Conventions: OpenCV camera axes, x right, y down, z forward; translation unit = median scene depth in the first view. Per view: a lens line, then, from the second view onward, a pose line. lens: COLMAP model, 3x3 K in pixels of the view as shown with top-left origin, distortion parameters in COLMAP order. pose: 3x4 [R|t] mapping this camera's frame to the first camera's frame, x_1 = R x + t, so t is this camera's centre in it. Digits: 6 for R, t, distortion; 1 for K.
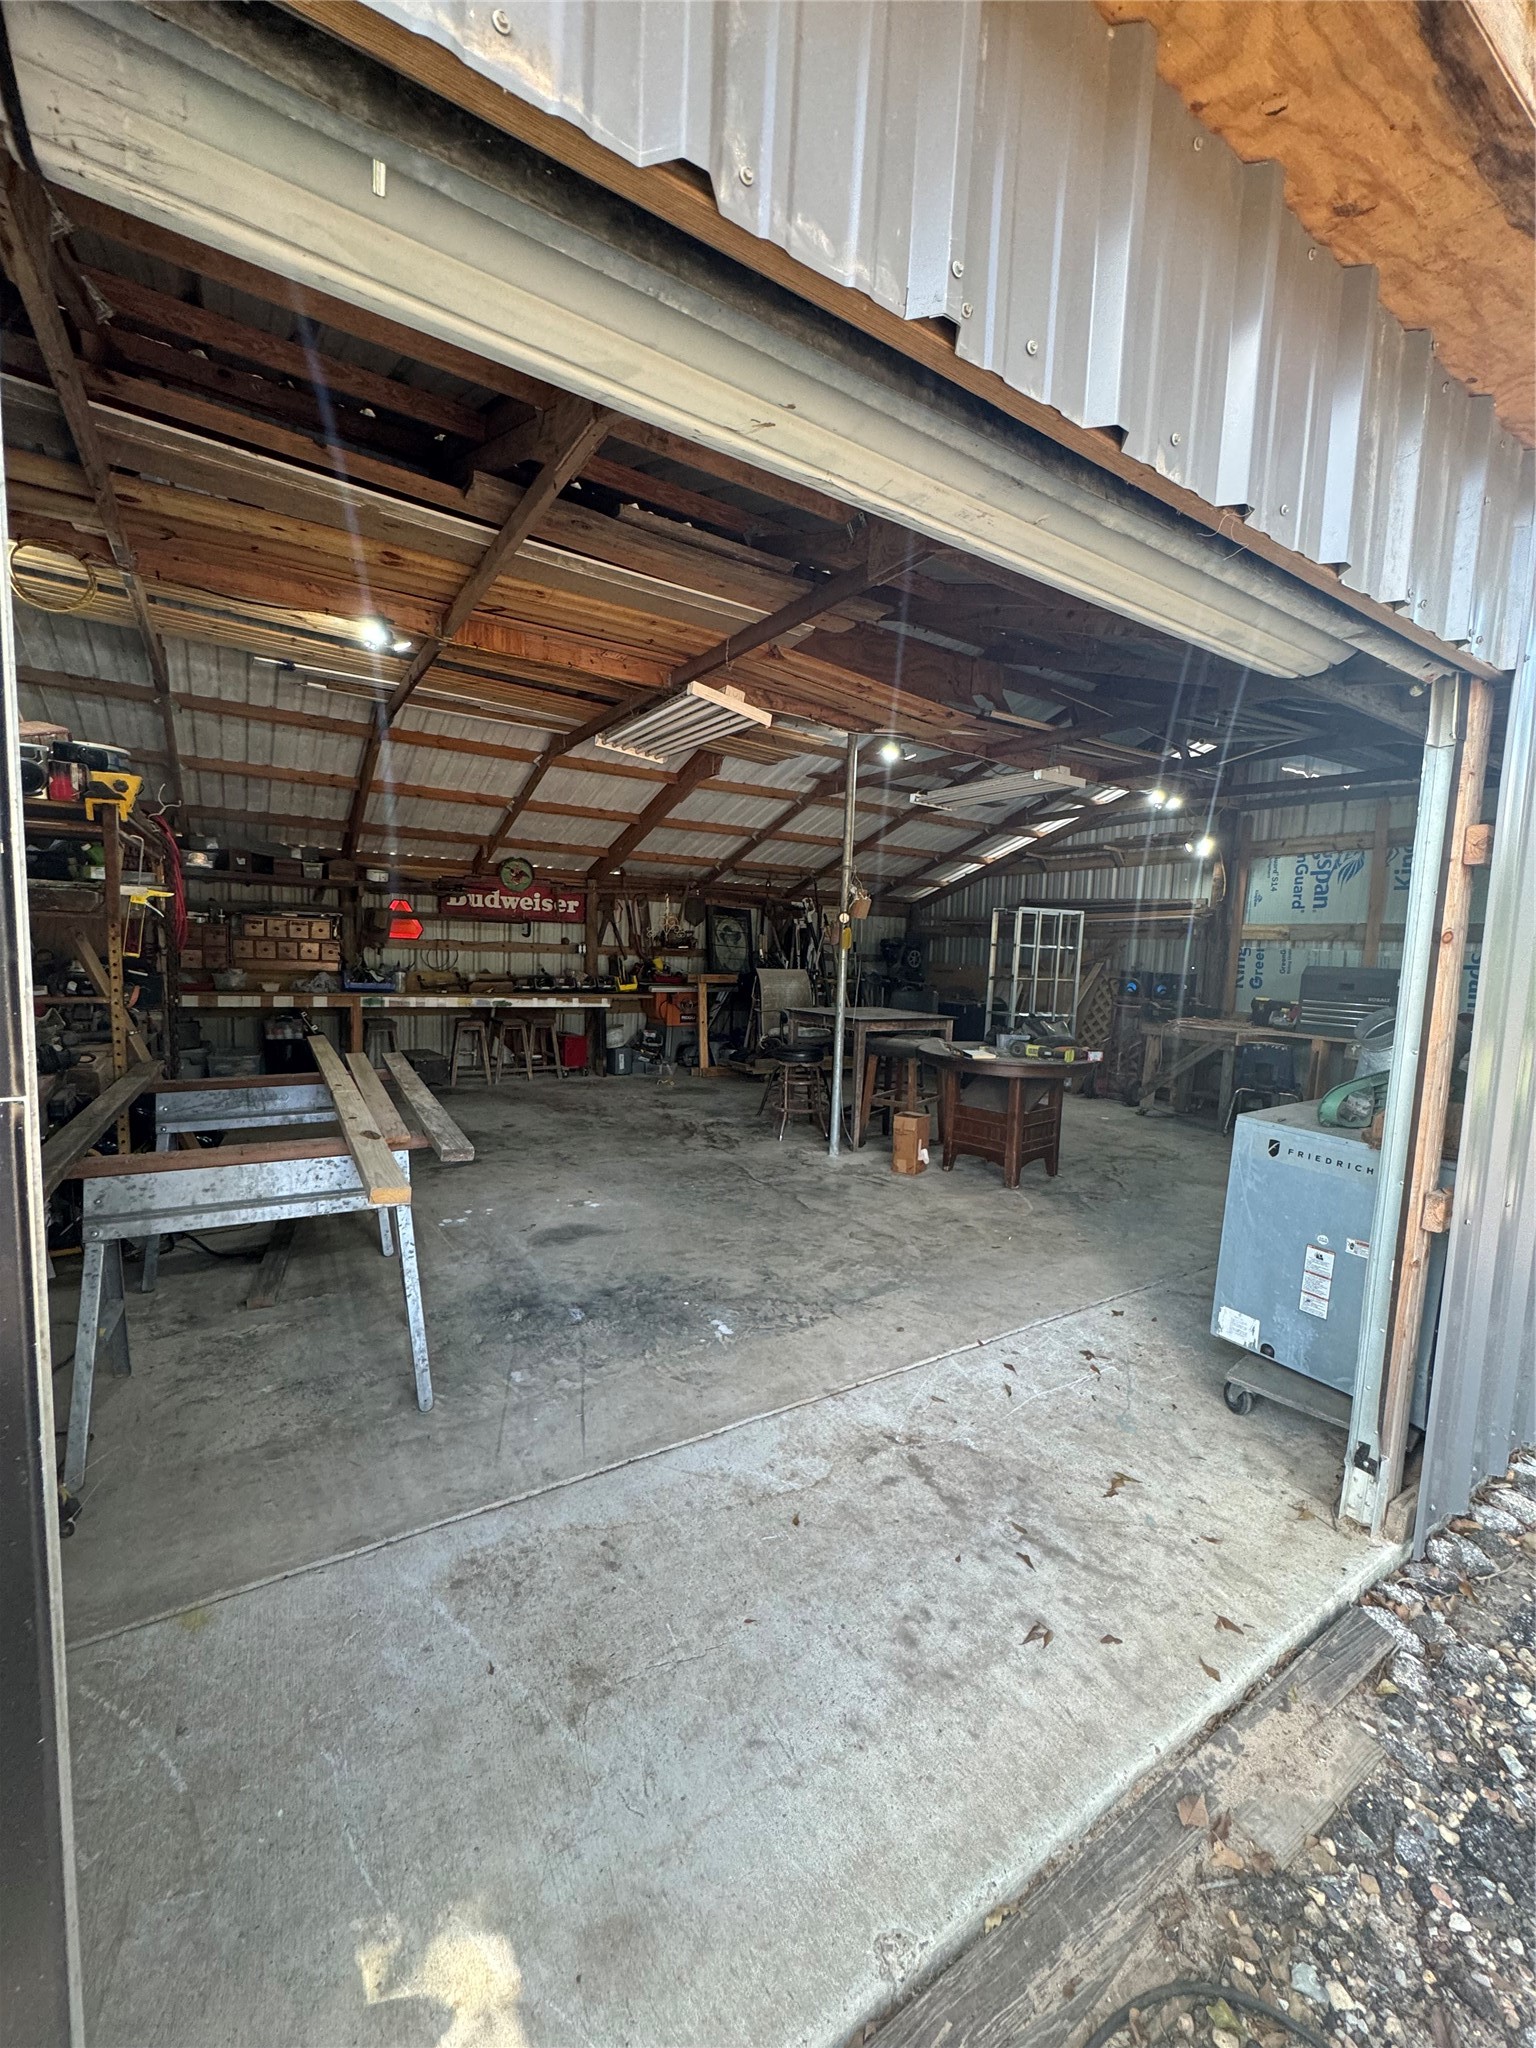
lens RADIAL K [[816.4, 0, 768.0], [0, 816.4, 1024.0], [0, 0, 1]] dist [-0.002626, 0.000109]
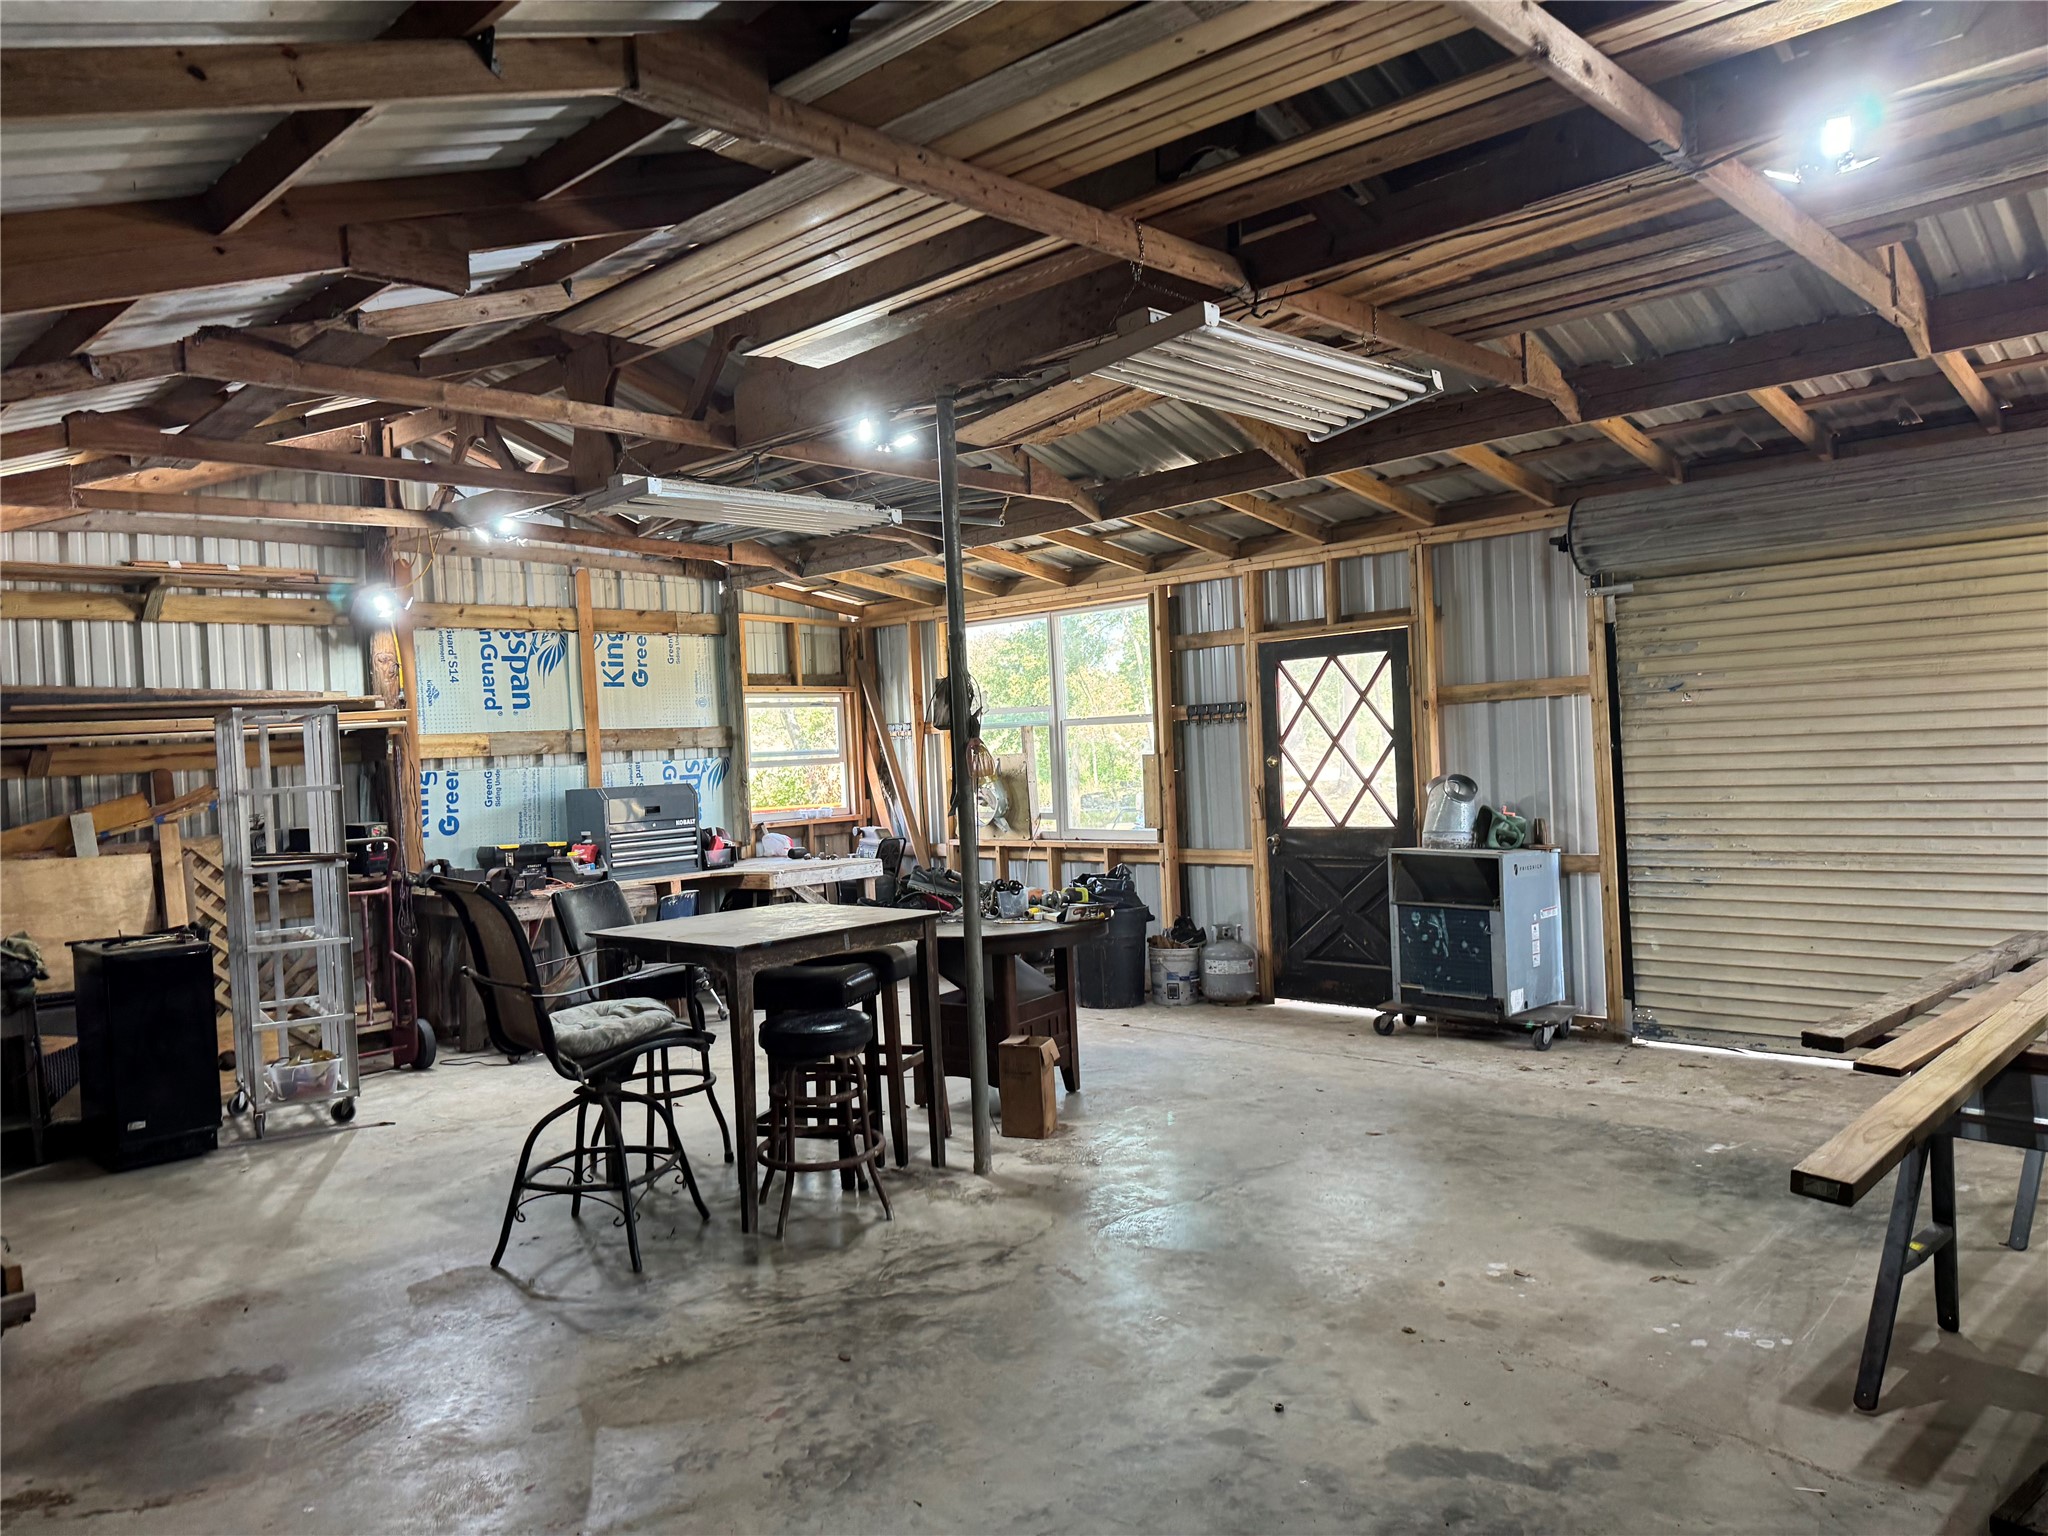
lens RADIAL K [[1414.0, 0, 1024.0], [0, 1414.0, 768.0], [0, 0, 1]] dist [-0.013237, -0.005187]
pose [[-0.225154, -0.034988, 0.973695, -0.786892], [0.131018, 0.989191, 0.065841, -0.151245], [-0.965474, 0.142396, -0.218137, 1.120186]]
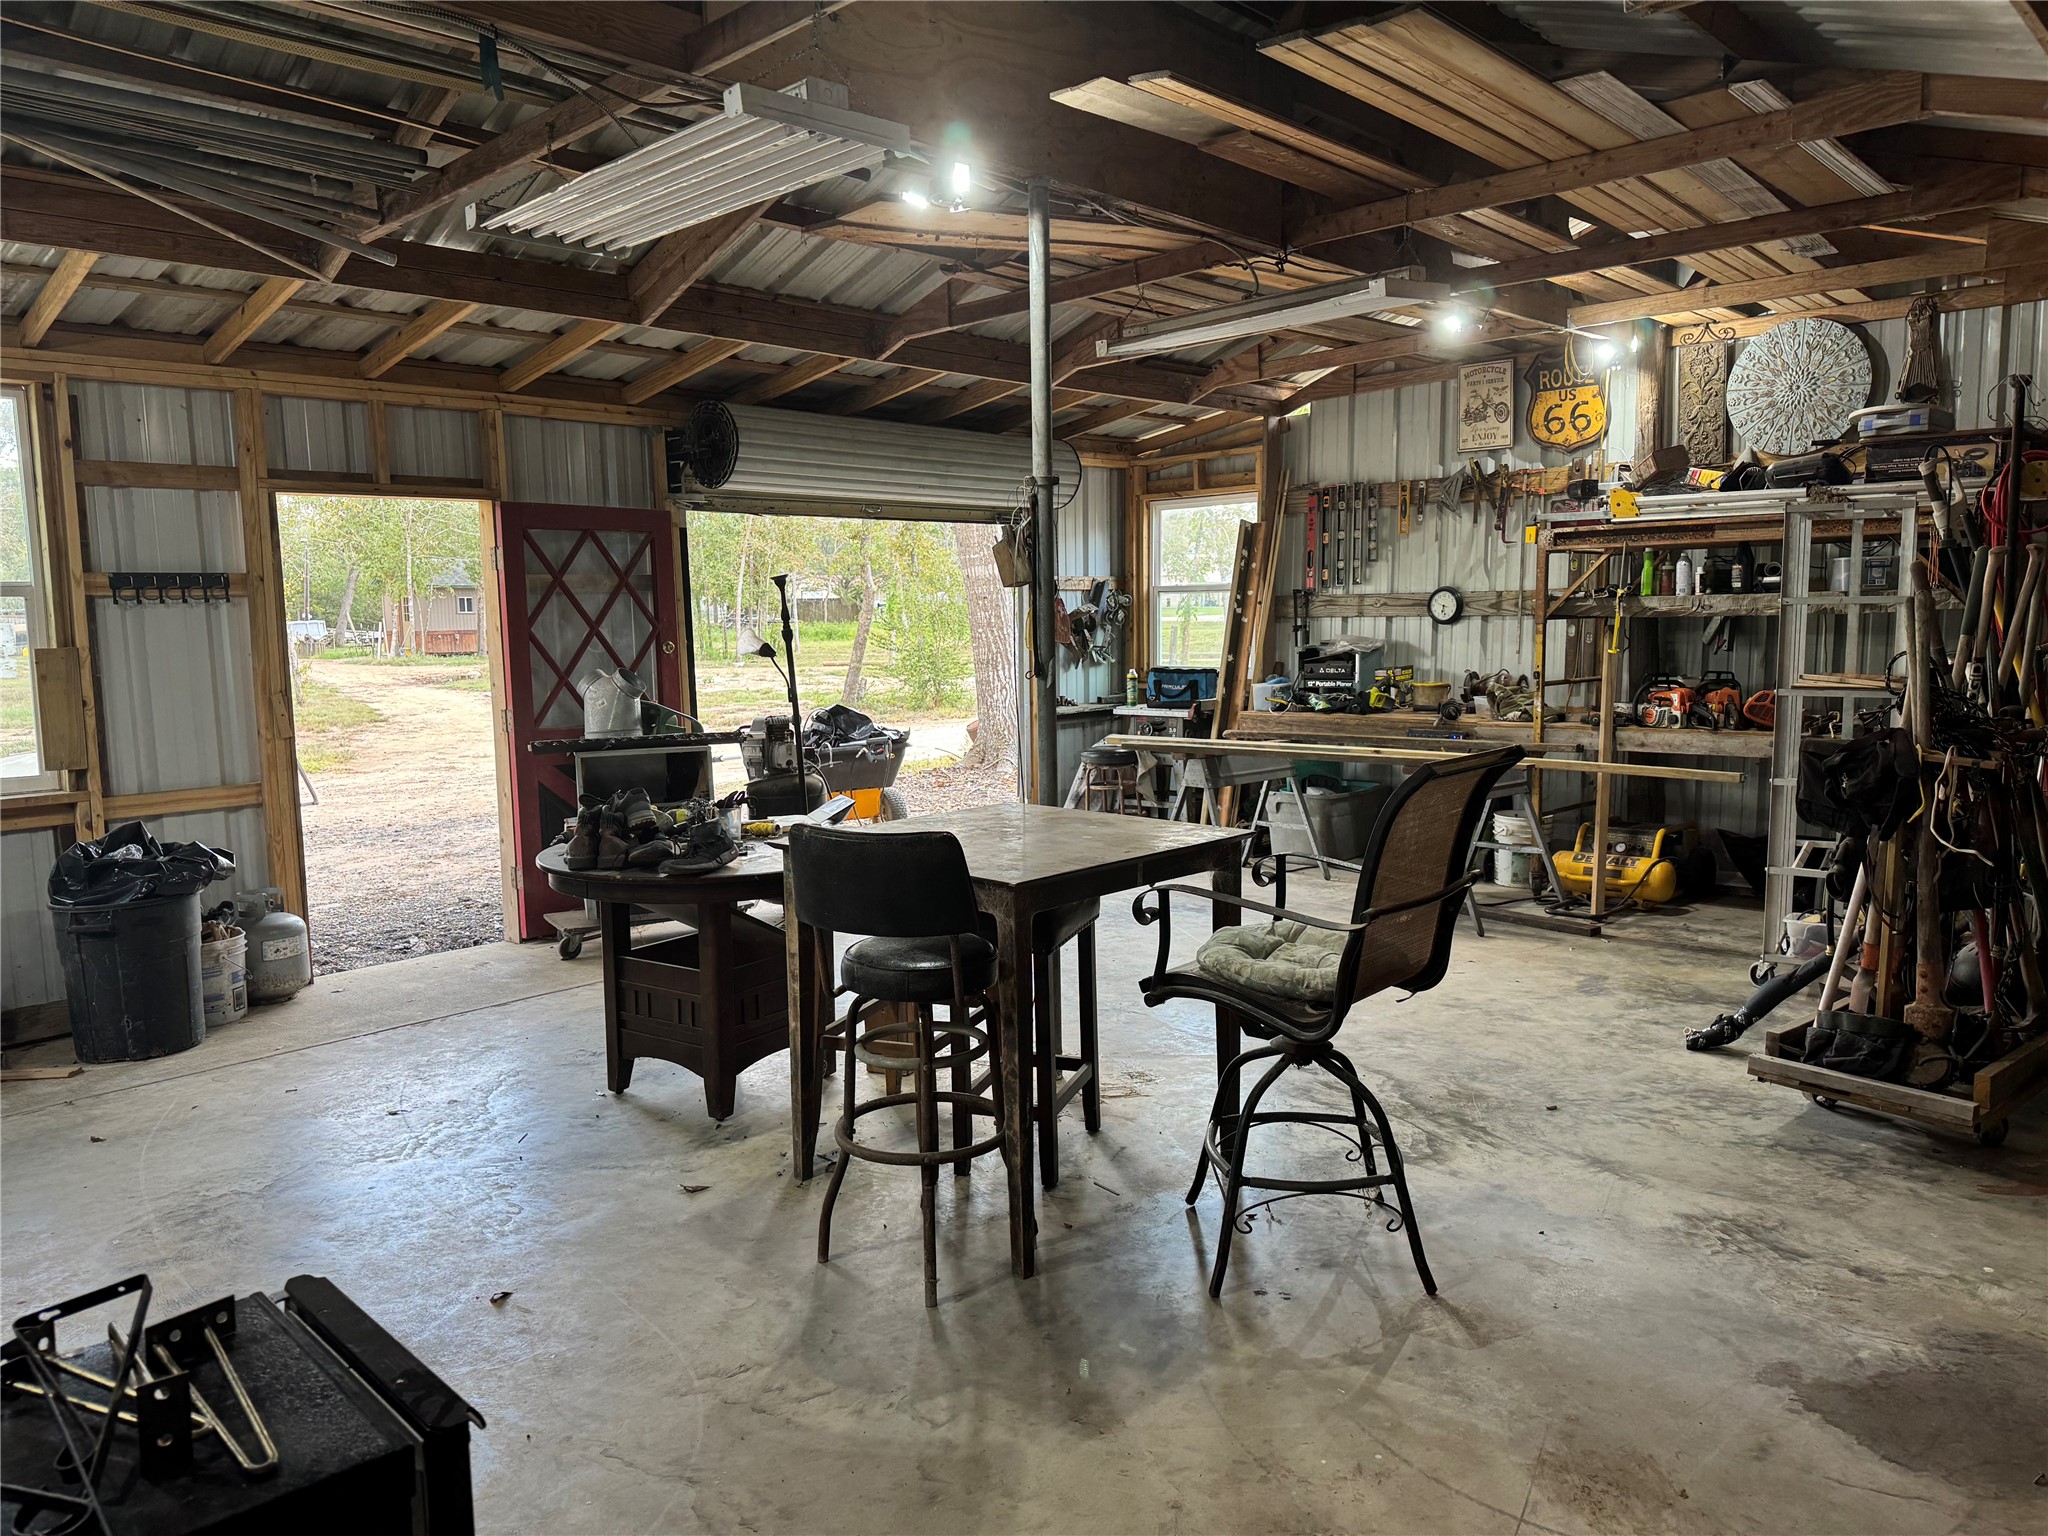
lens RADIAL K [[1429.1, 0, 1019.3], [0, 1429.1, 769.3], [0, 0, 1]] dist [0.103934, -0.133867]
pose [[-0.976020, 0.011888, -0.217355, 0.268357], [-0.032167, 0.979669, 0.198023, -0.180757], [0.215290, 0.200266, -0.955795, 1.734534]]
